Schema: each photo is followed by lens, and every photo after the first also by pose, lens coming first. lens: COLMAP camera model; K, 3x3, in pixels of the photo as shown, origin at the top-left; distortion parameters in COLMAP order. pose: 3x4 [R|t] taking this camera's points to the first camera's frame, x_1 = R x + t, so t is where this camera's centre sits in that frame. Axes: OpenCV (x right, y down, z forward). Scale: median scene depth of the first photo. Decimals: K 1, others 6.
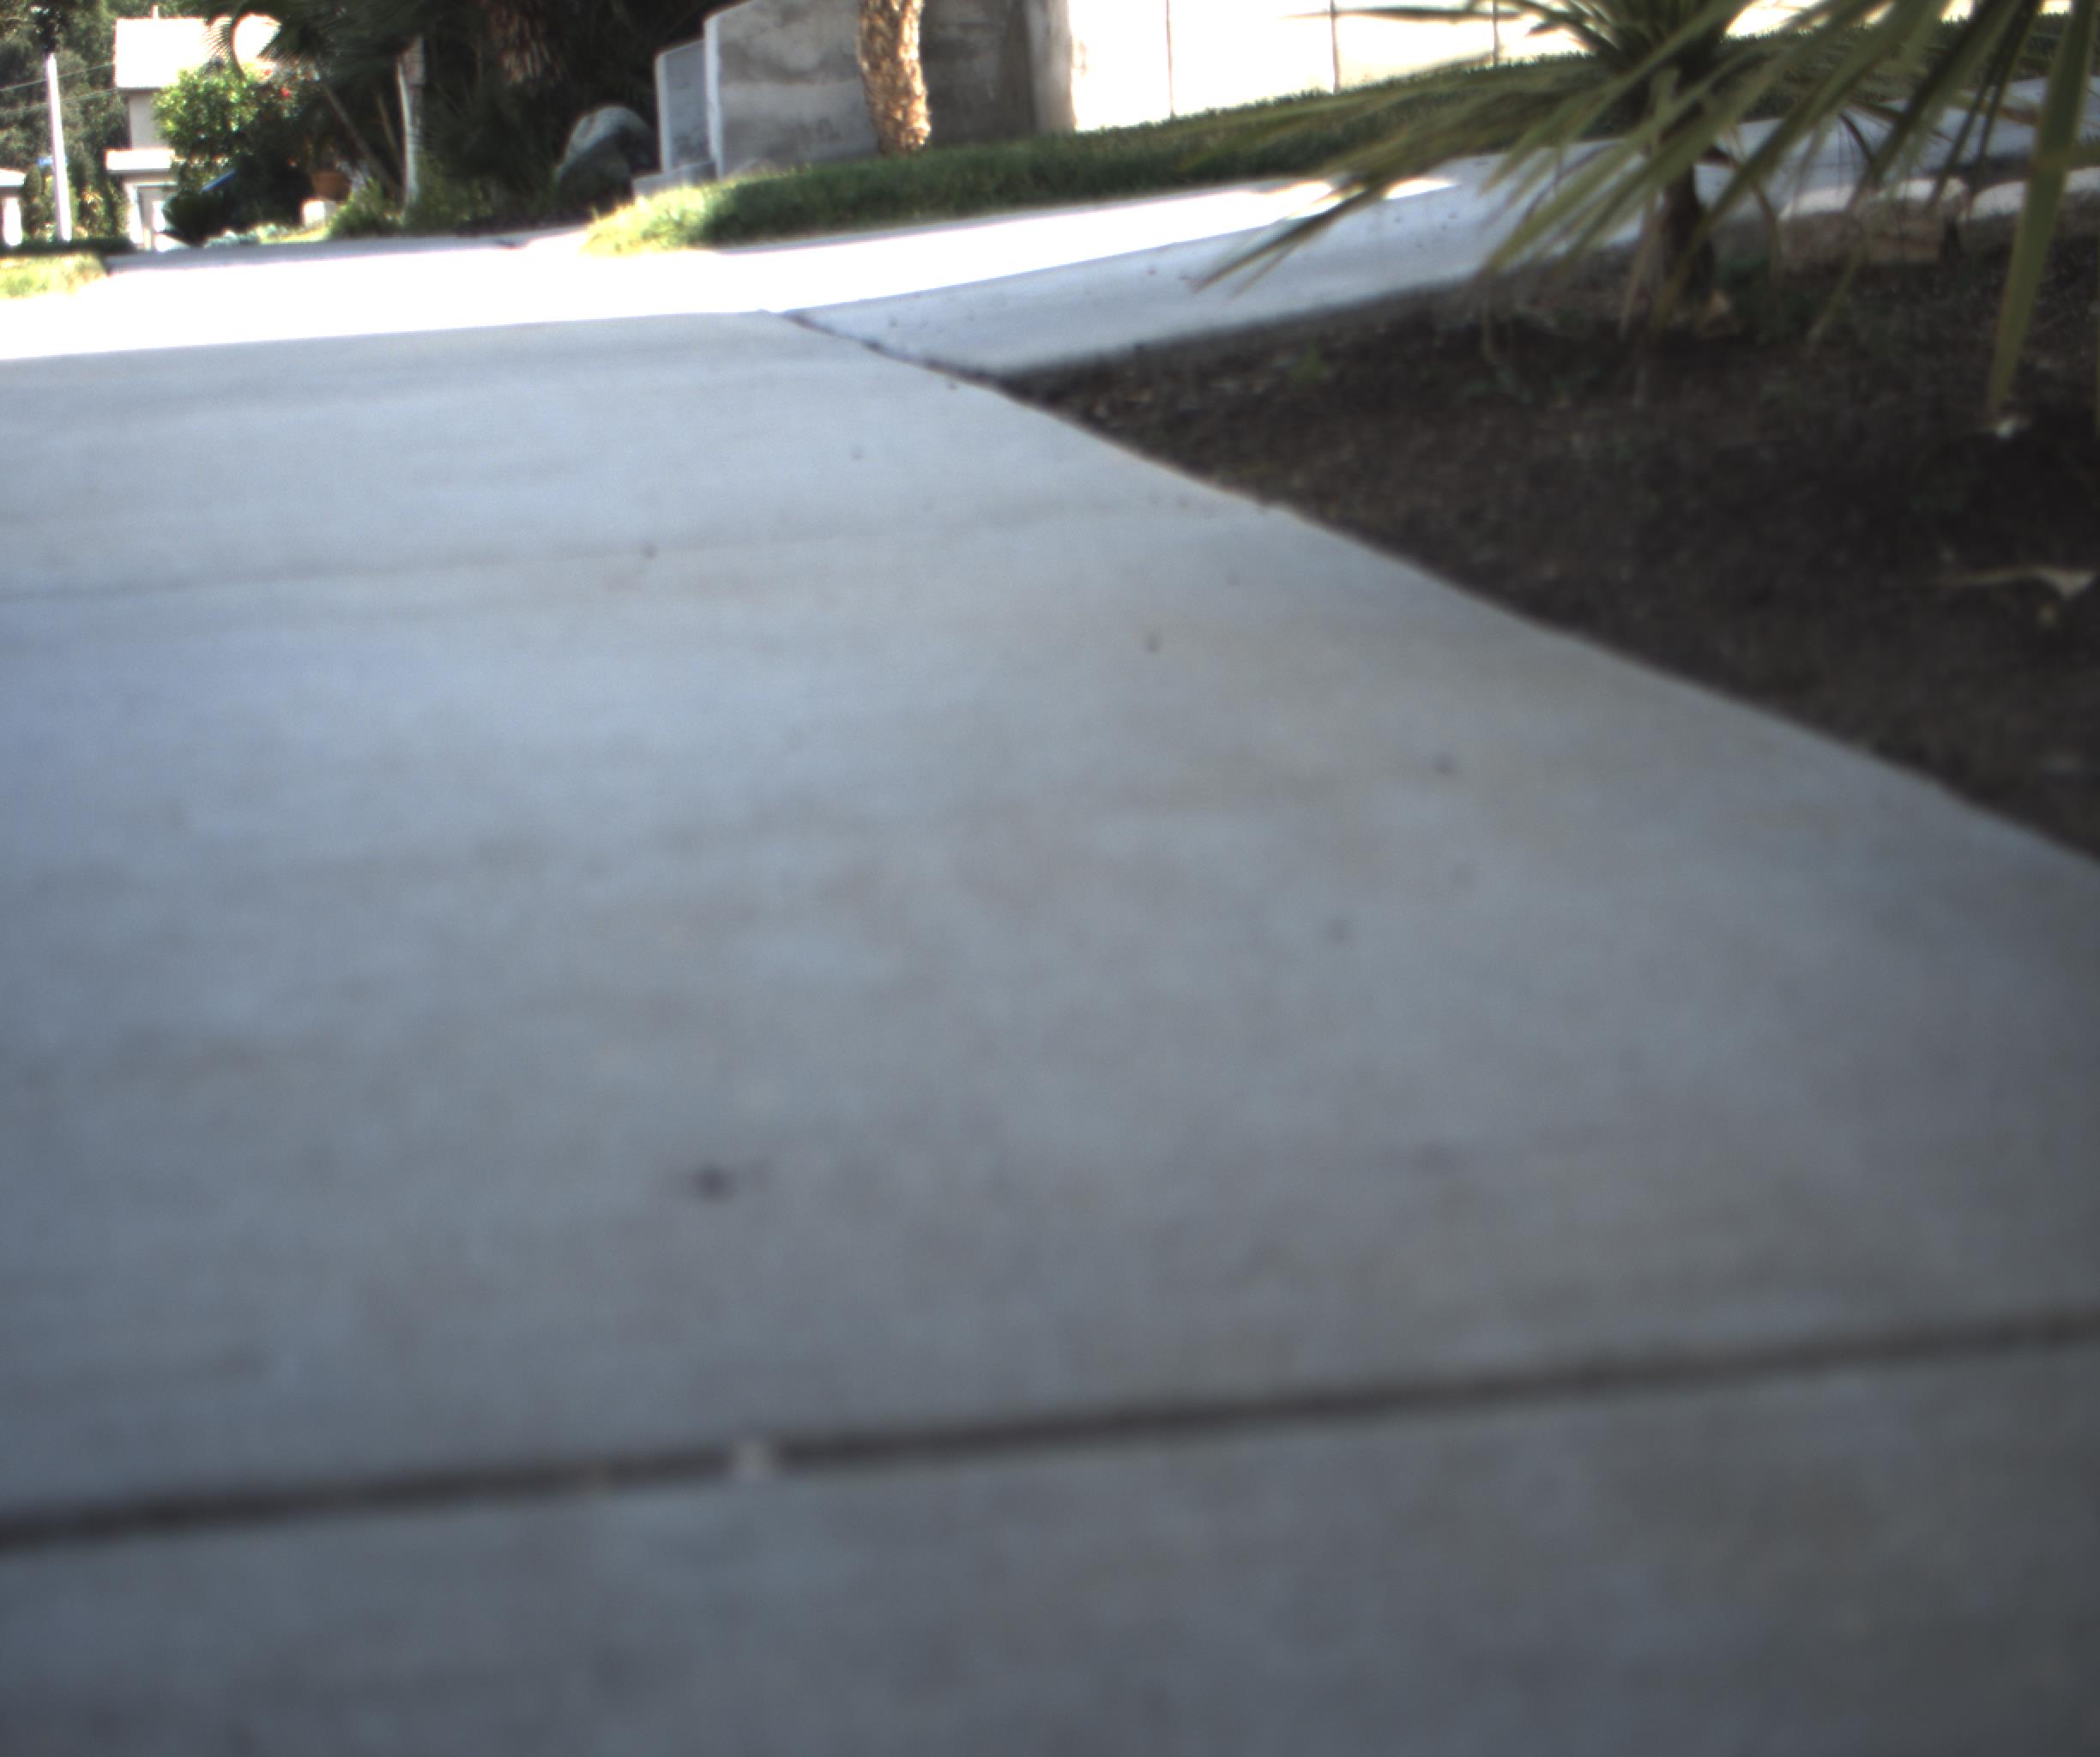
lens RADIAL K [[3980.1, 0, 1050.0], [0, 3980.1, 878.5], [0, 0, 1]] dist [-0.183242, 0.972445]
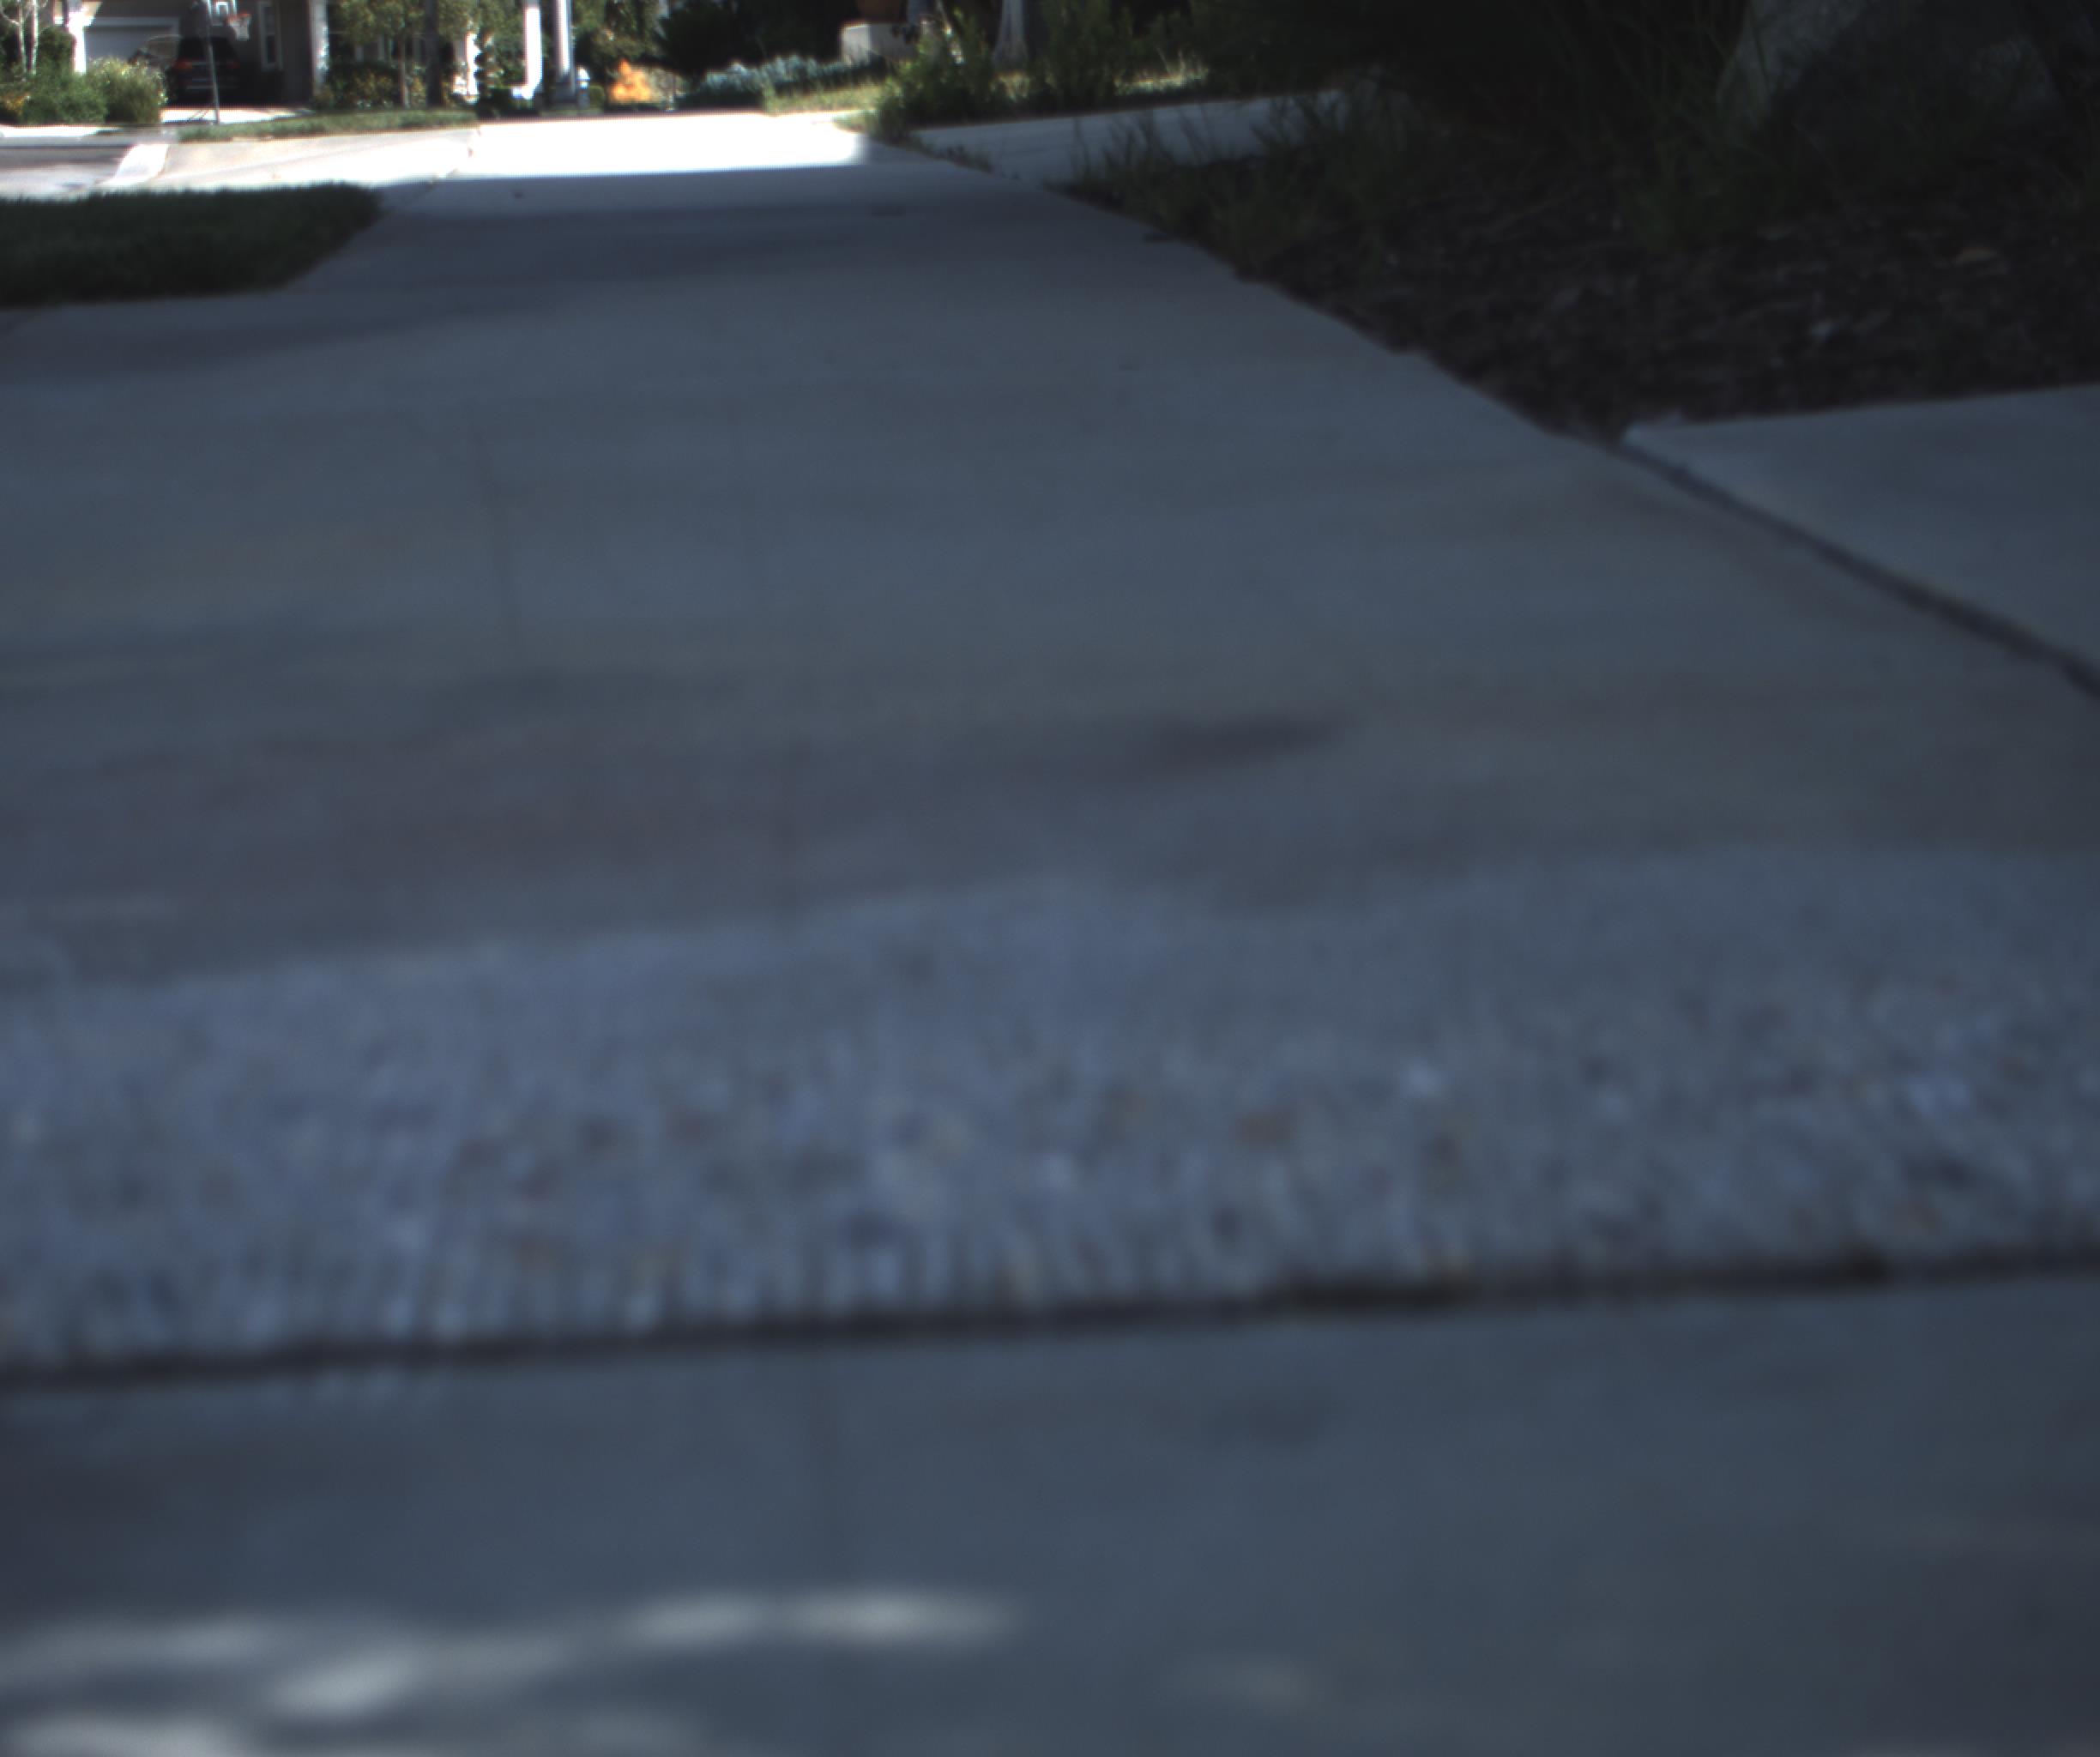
lens RADIAL K [[3980.1, 0, 1050.0], [0, 3980.1, 878.5], [0, 0, 1]] dist [-0.183242, 0.972445]
pose [[0.990796, 0.045702, -0.127418, -0.152405], [-0.039634, 0.997975, 0.049757, -0.153813], [0.129434, -0.044249, 0.990600, 0.823917]]
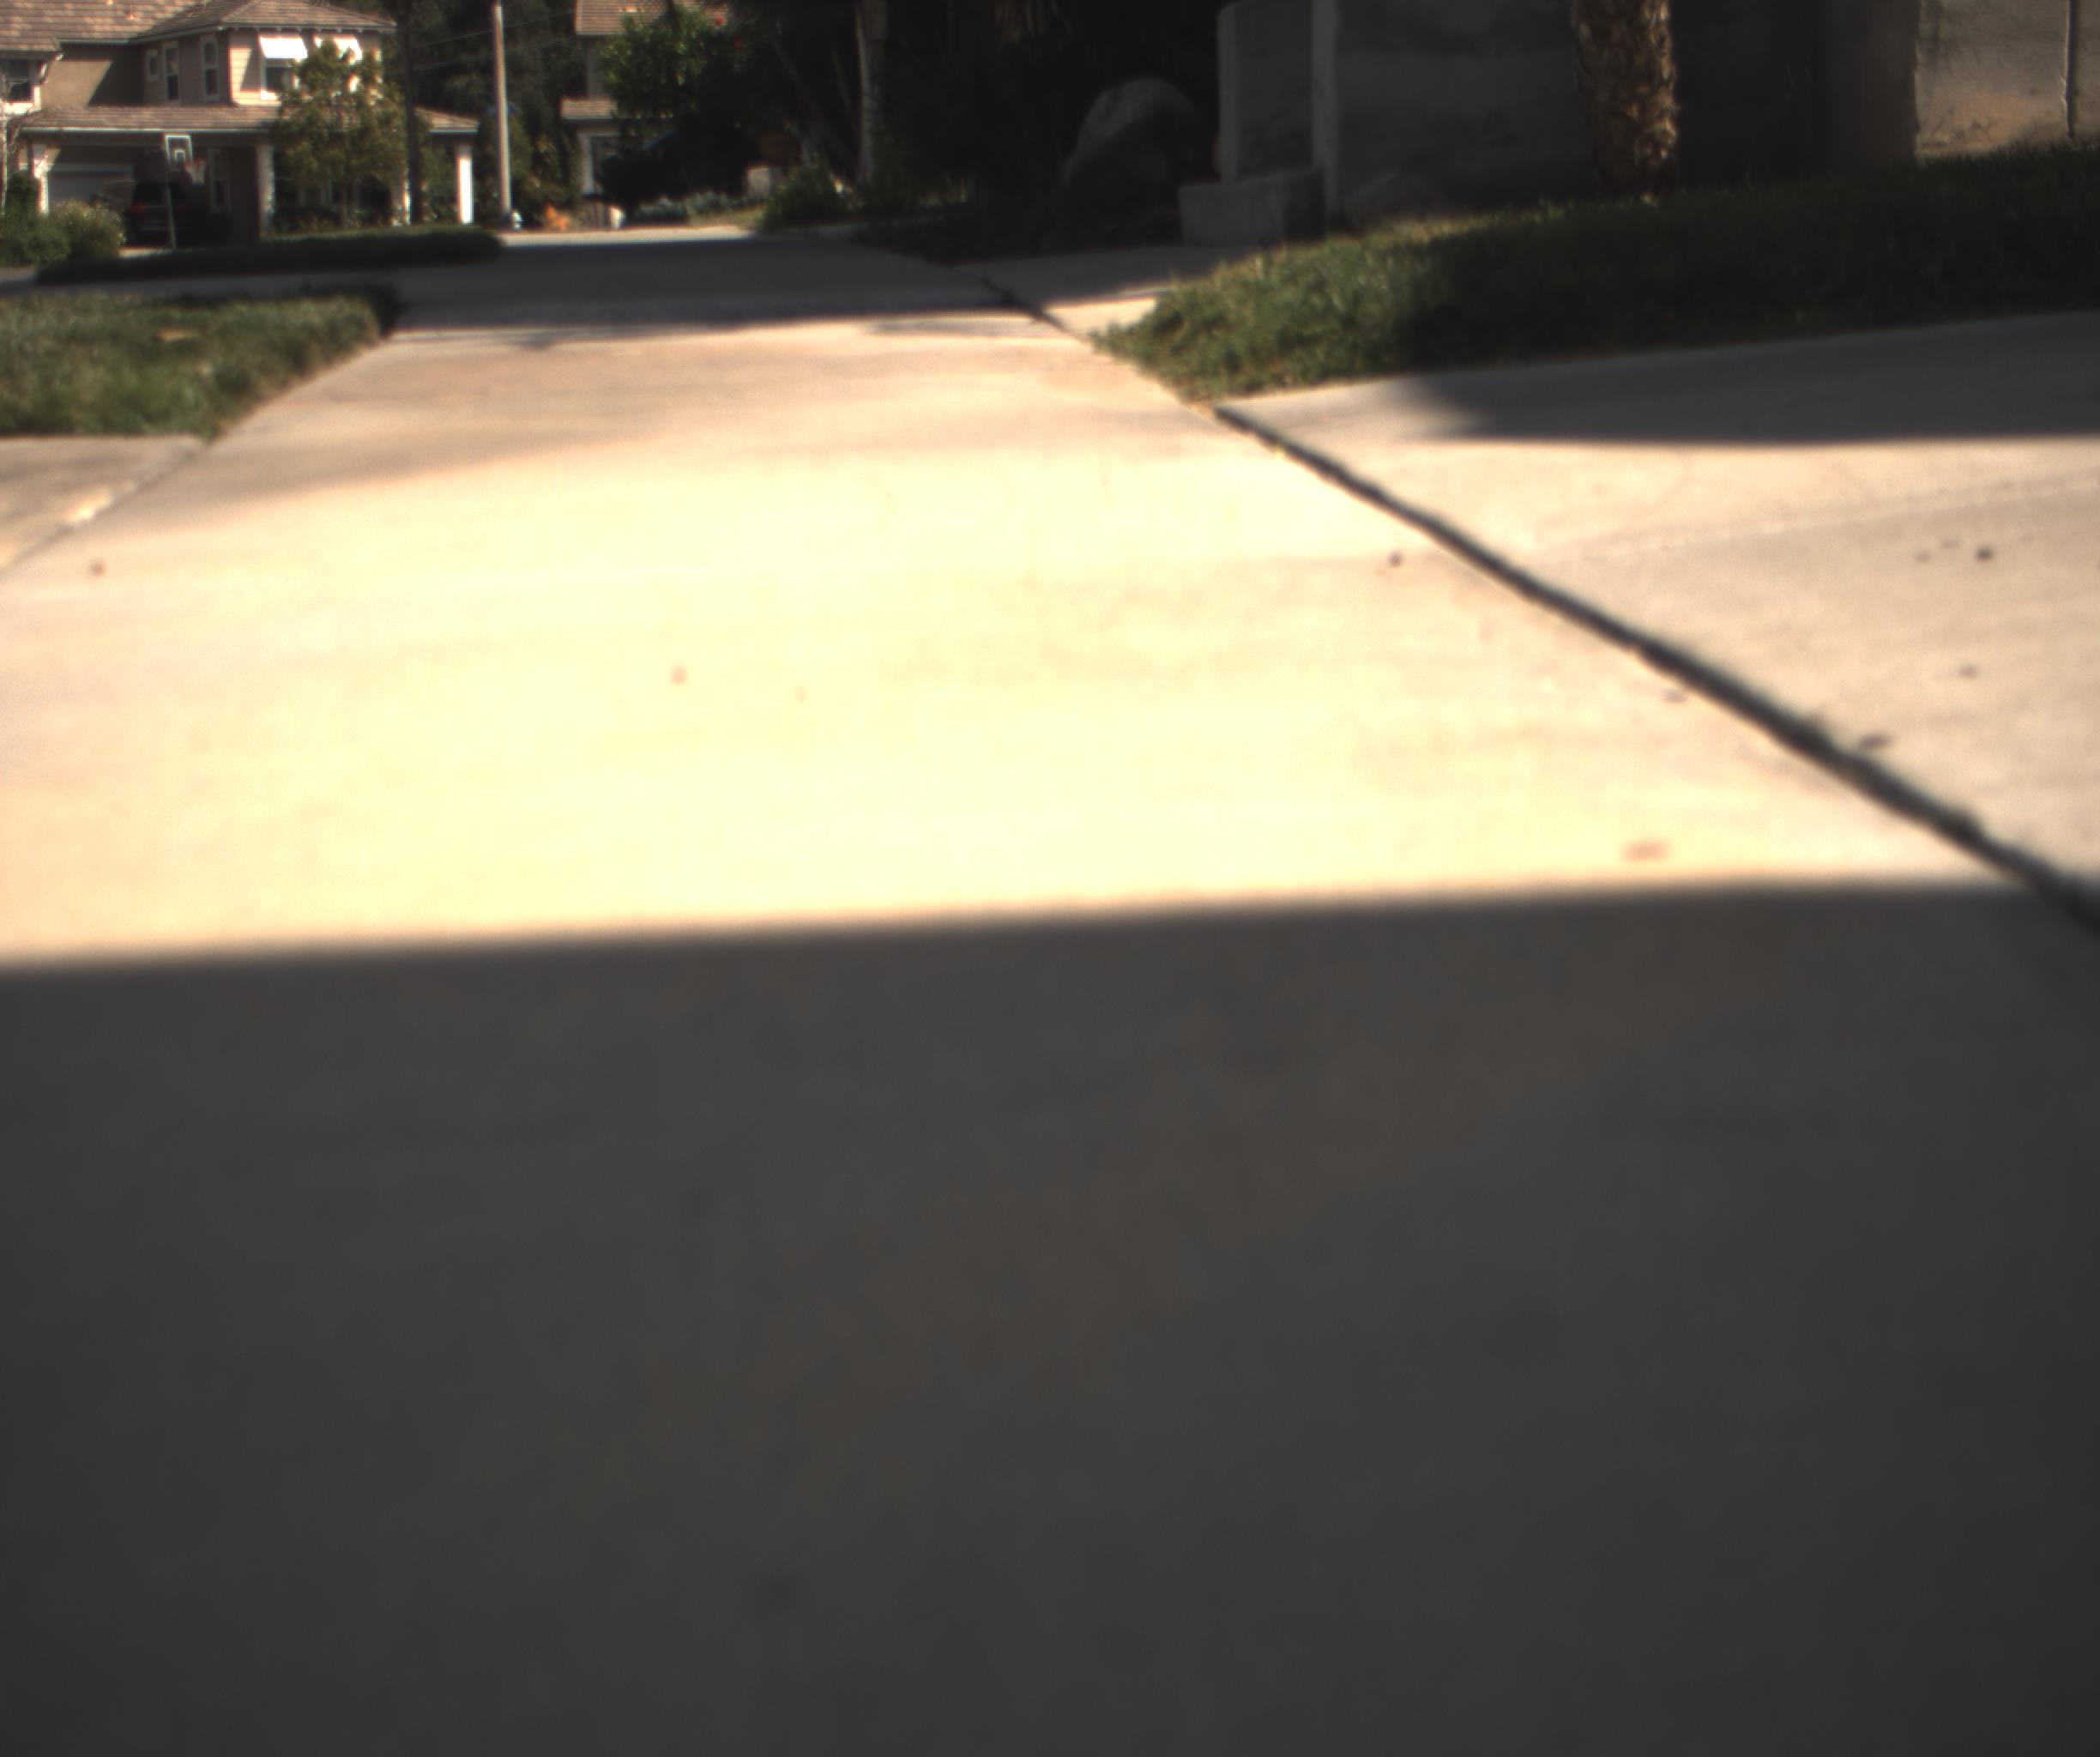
lens RADIAL K [[3980.1, 0, 1050.0], [0, 3980.1, 878.5], [0, 0, 1]] dist [-0.183242, 0.972445]
pose [[0.993335, 0.042631, -0.107086, -0.051496], [-0.041640, 0.999067, 0.011478, -0.066470], [0.107475, -0.006942, 0.994184, 0.325894]]
